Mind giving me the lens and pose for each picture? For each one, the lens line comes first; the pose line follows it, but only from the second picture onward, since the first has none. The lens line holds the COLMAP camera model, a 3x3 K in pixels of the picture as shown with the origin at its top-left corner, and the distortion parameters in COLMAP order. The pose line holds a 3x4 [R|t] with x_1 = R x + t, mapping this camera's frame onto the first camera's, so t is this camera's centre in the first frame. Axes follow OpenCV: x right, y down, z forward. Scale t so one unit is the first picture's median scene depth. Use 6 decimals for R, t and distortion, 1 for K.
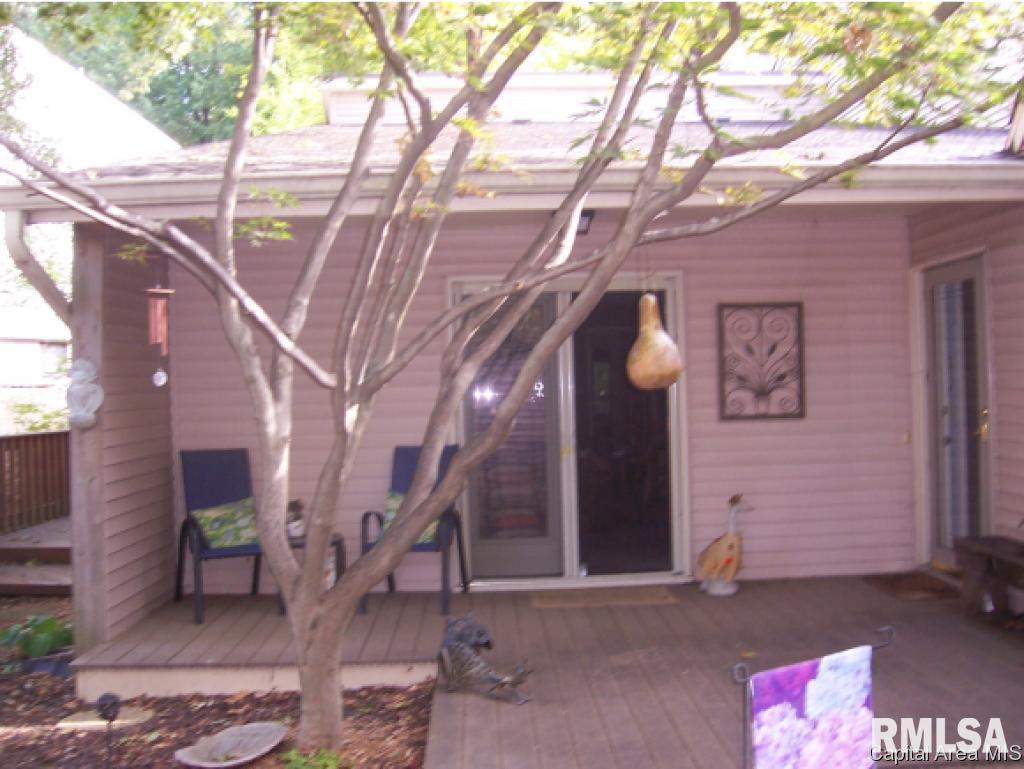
lens RADIAL K [[1103.0, 0, 545.1], [0, 1103.0, 386.8], [0, 0, 1]] dist [-0.153238, 0.000775]
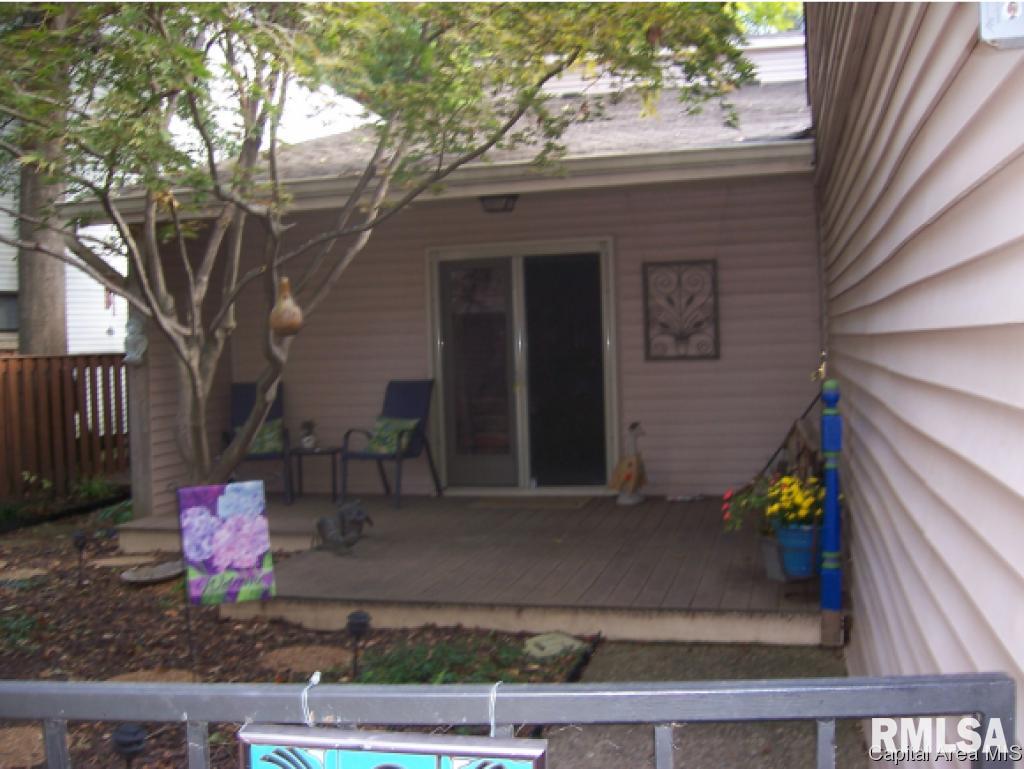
lens RADIAL K [[1098.4, 0, 512.0], [0, 1098.4, 384.5], [0, 0, 1]] dist [-0.118271, -0.008040]
pose [[0.954995, 0.006931, -0.296541, 0.377099], [0.007078, 0.998910, 0.046143, 0.000456], [0.296537, -0.046165, 0.953905, -0.179906]]
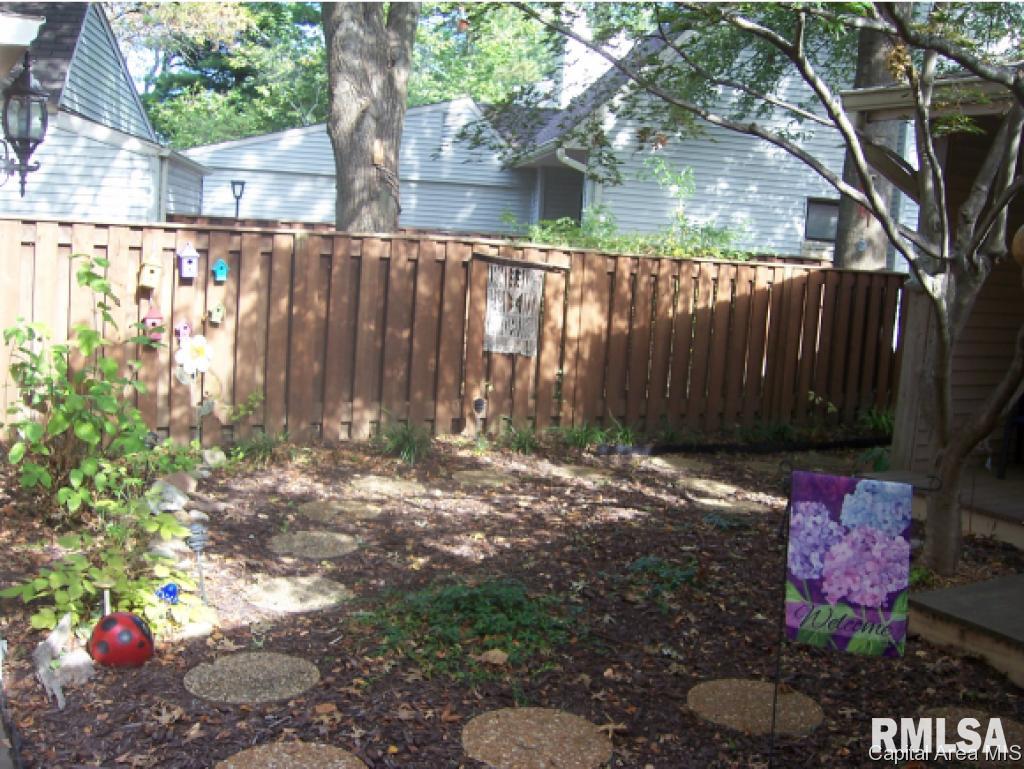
lens RADIAL K [[1098.4, 0, 512.0], [0, 1098.4, 384.5], [0, 0, 1]] dist [-0.118271, -0.008040]
pose [[0.467113, 0.163581, -0.868934, 0.334648], [-0.073158, 0.986518, 0.146390, -0.001282], [0.881166, -0.004811, 0.472783, 0.023546]]
